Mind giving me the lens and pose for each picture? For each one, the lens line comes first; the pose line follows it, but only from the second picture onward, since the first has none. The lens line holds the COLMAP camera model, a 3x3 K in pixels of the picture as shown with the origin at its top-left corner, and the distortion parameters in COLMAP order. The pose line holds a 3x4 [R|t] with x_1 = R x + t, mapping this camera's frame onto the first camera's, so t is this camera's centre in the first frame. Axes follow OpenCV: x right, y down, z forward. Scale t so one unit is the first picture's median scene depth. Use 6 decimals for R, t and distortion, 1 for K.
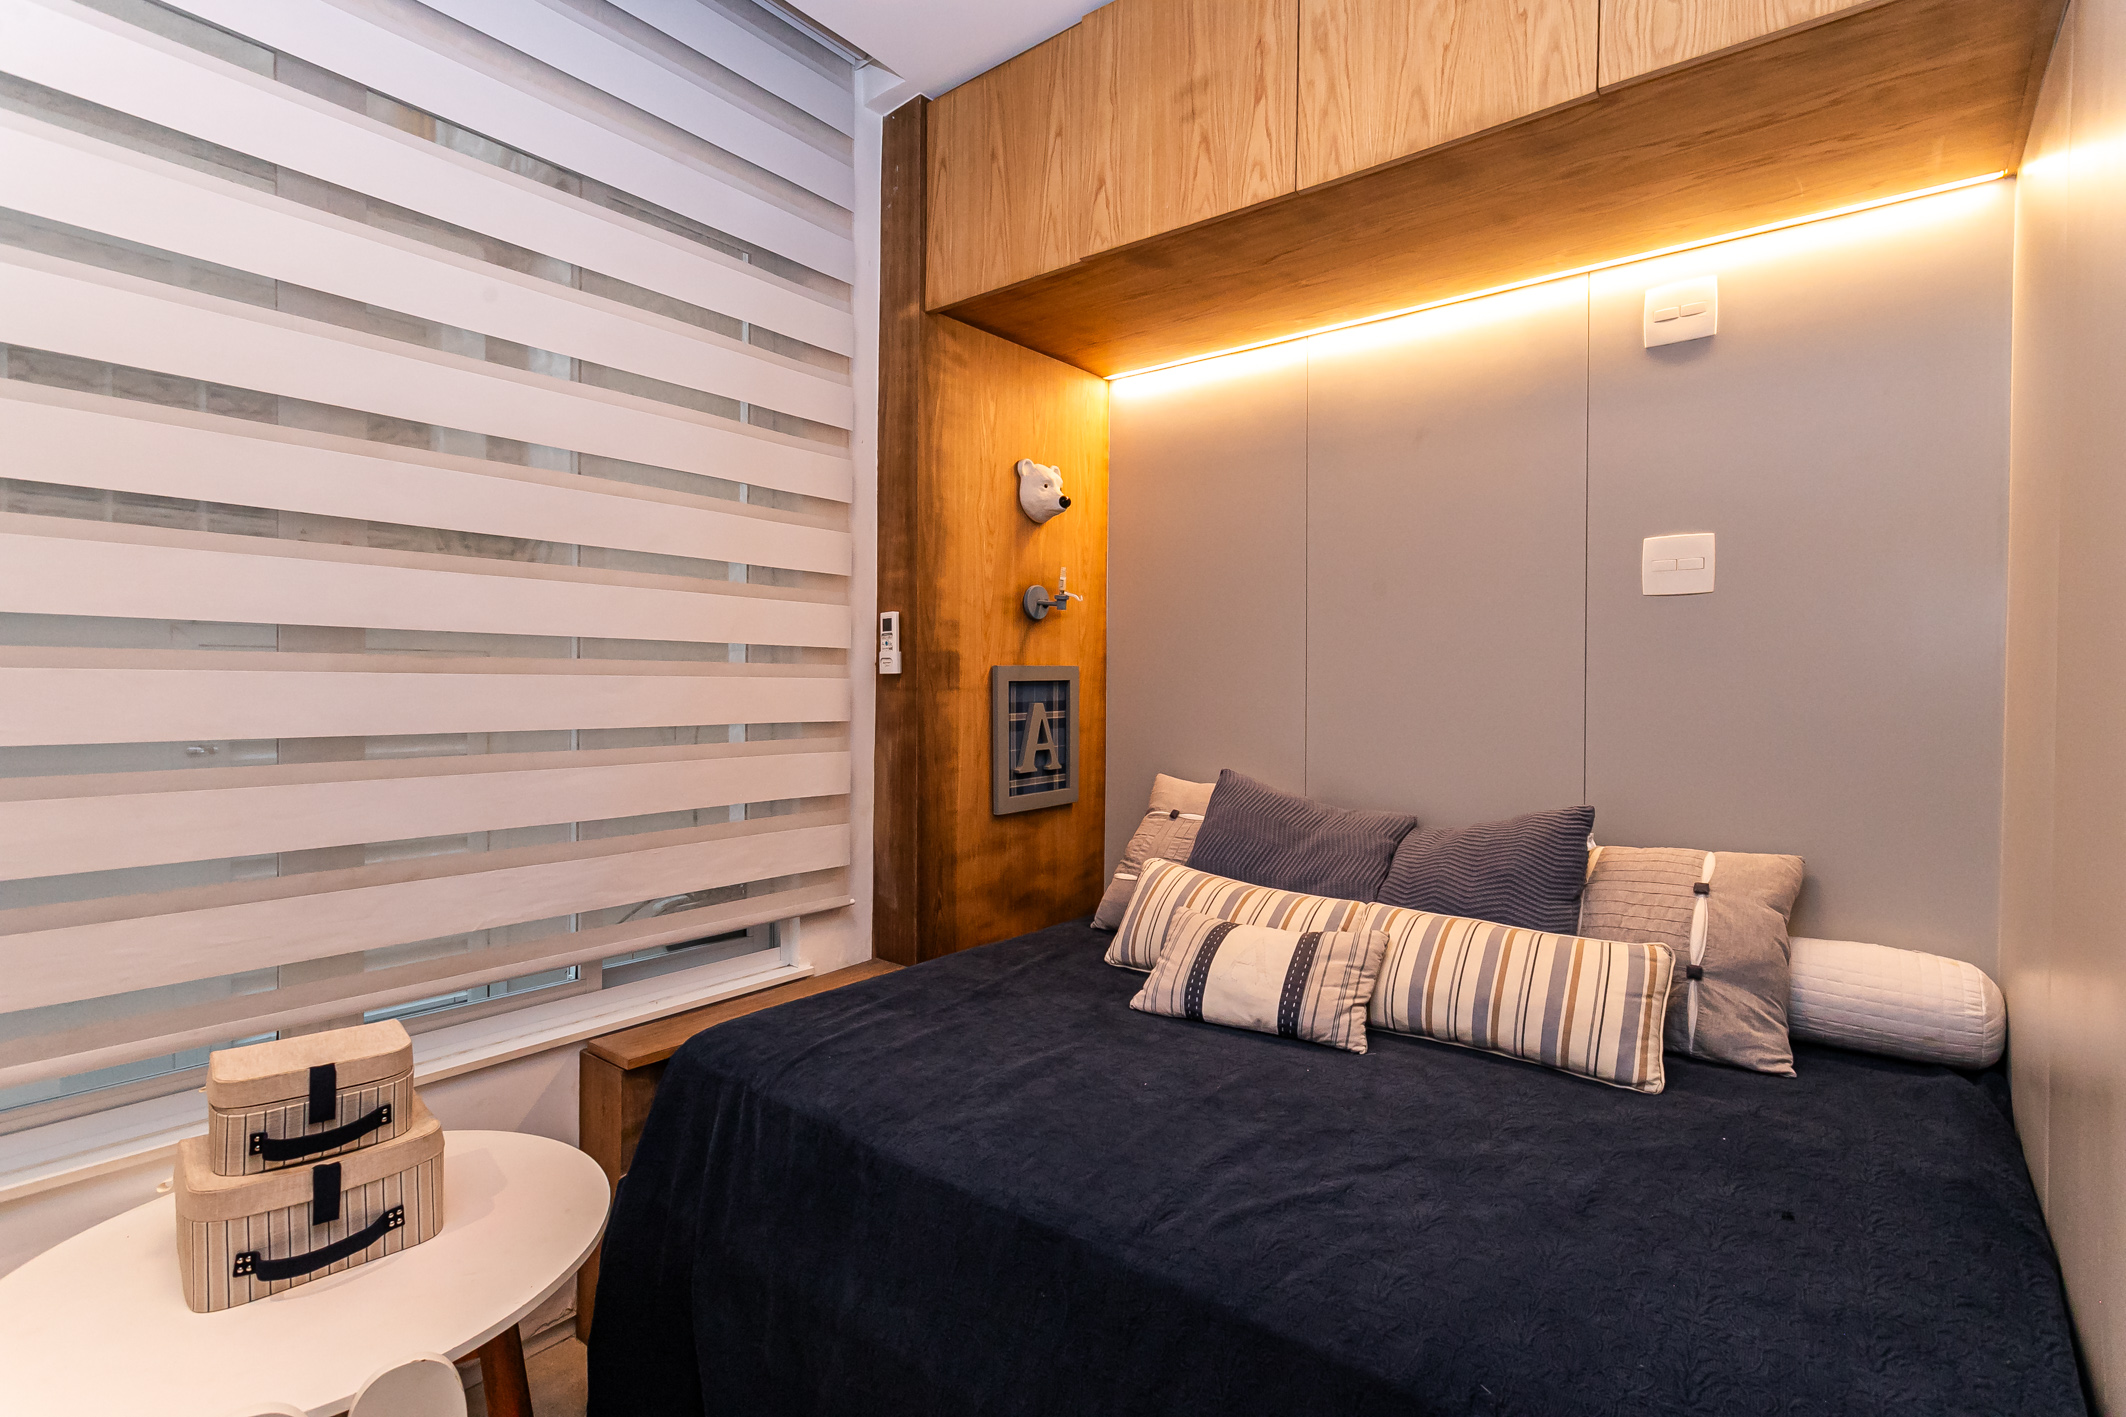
lens RADIAL K [[1016.6, 0, 1062.9], [0, 1016.6, 697.9], [0, 0, 1]] dist [-0.000270, 0.002491]
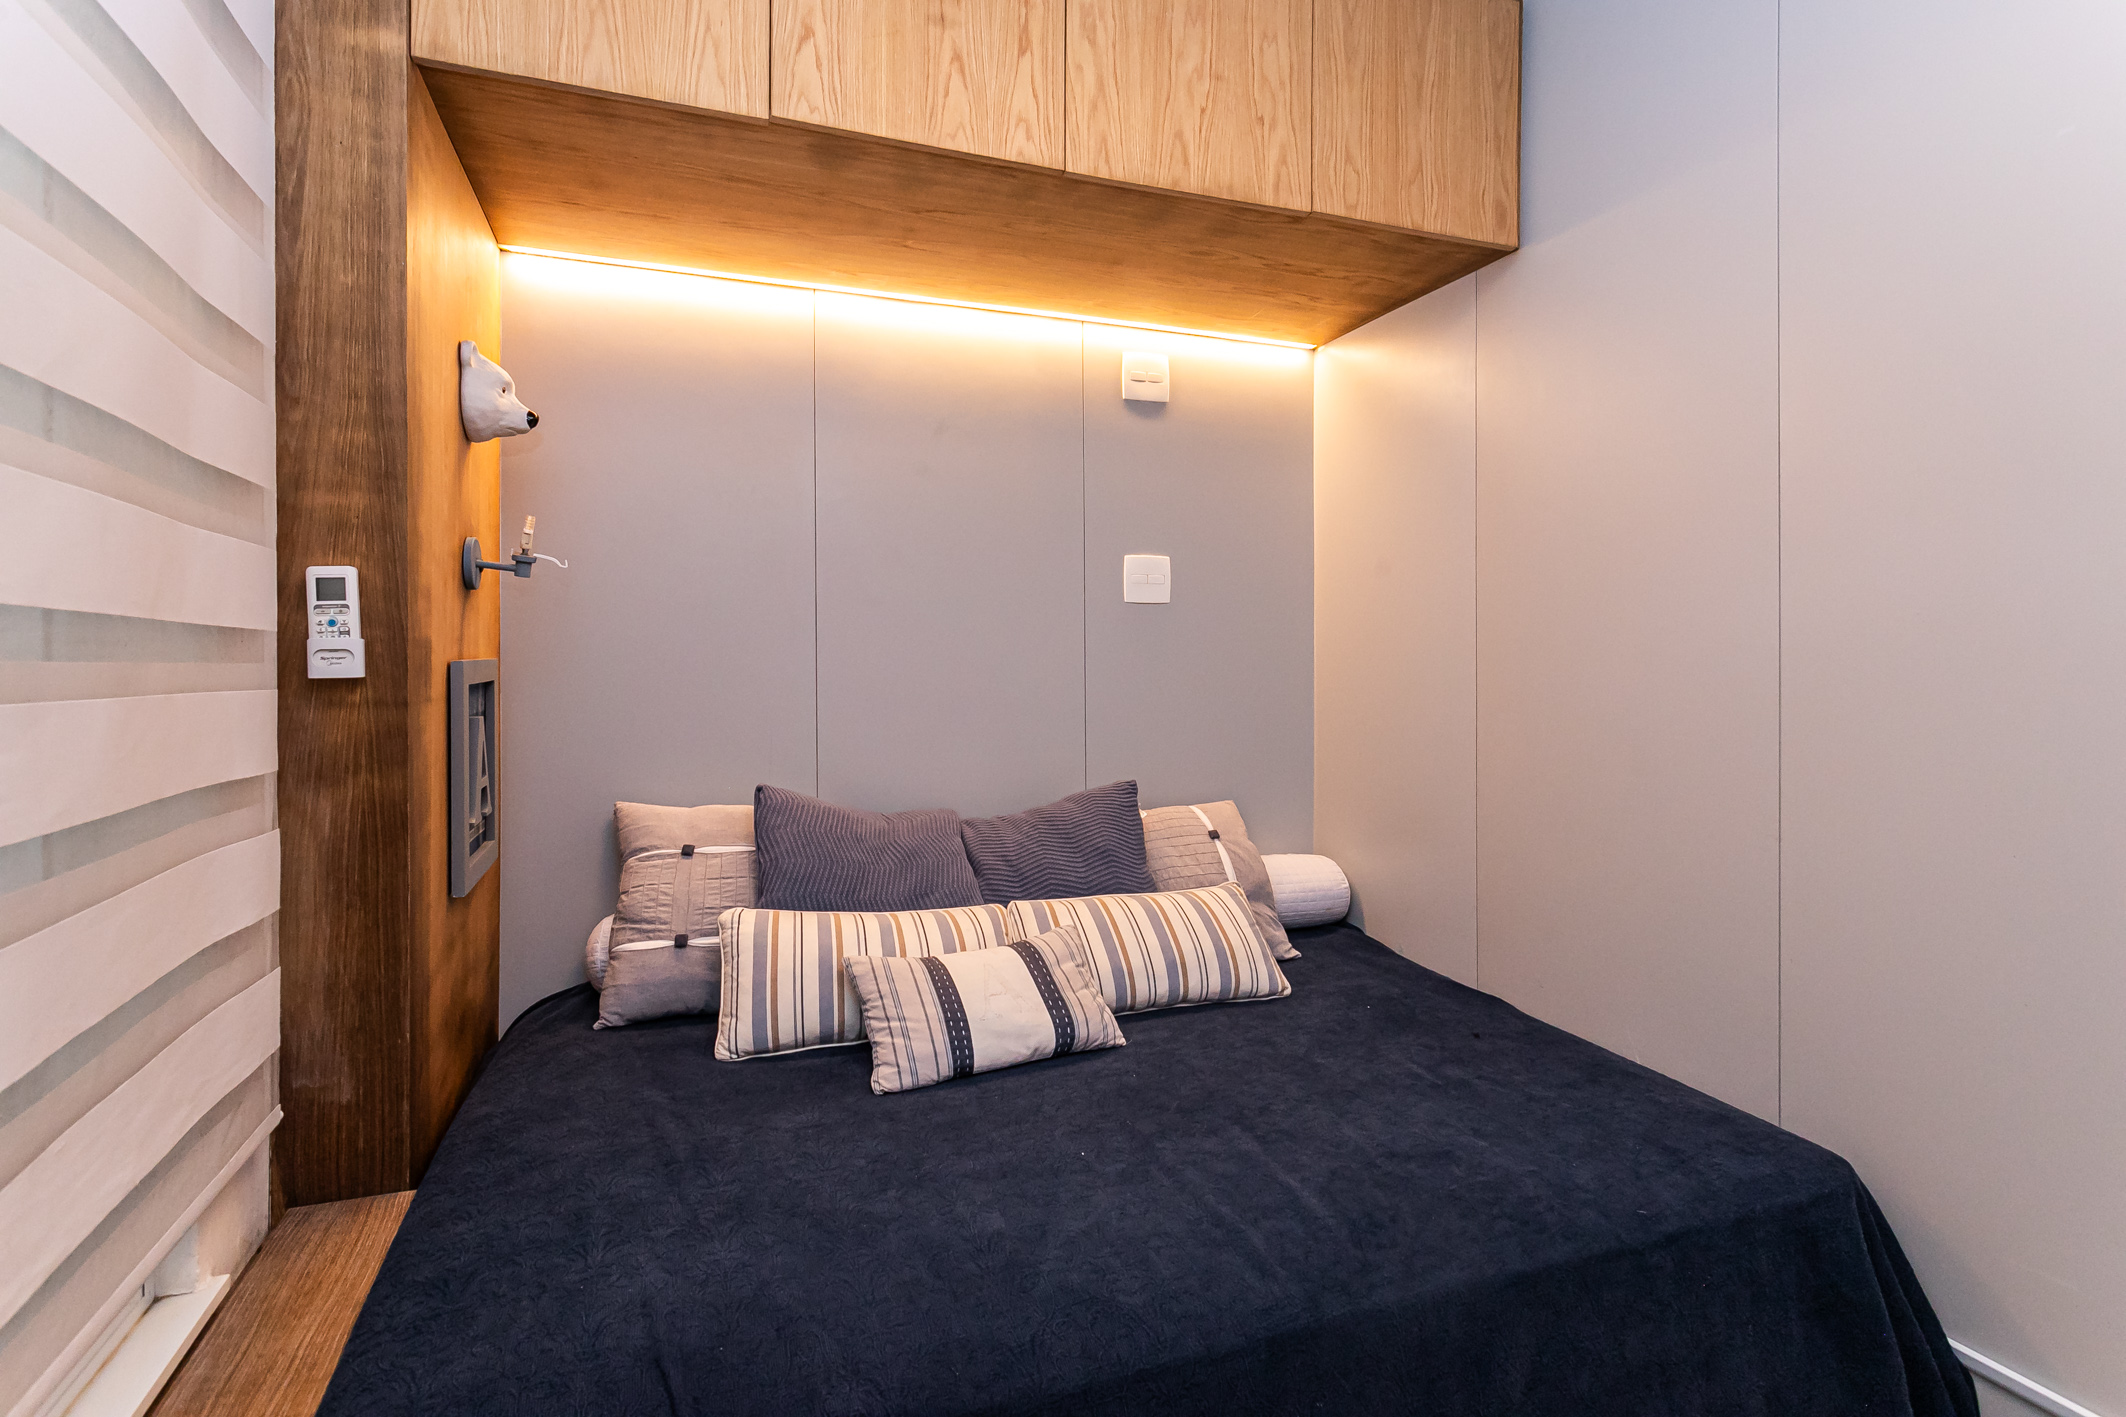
lens RADIAL K [[1016.6, 0, 1104.3], [0, 1016.6, 670.6], [0, 0, 1]] dist [-0.000270, 0.002491]
pose [[0.509169, -0.012537, 0.860576, -0.545486], [0.018336, 0.999825, 0.003717, -0.027818], [-0.860472, 0.013887, 0.509309, 0.454508]]
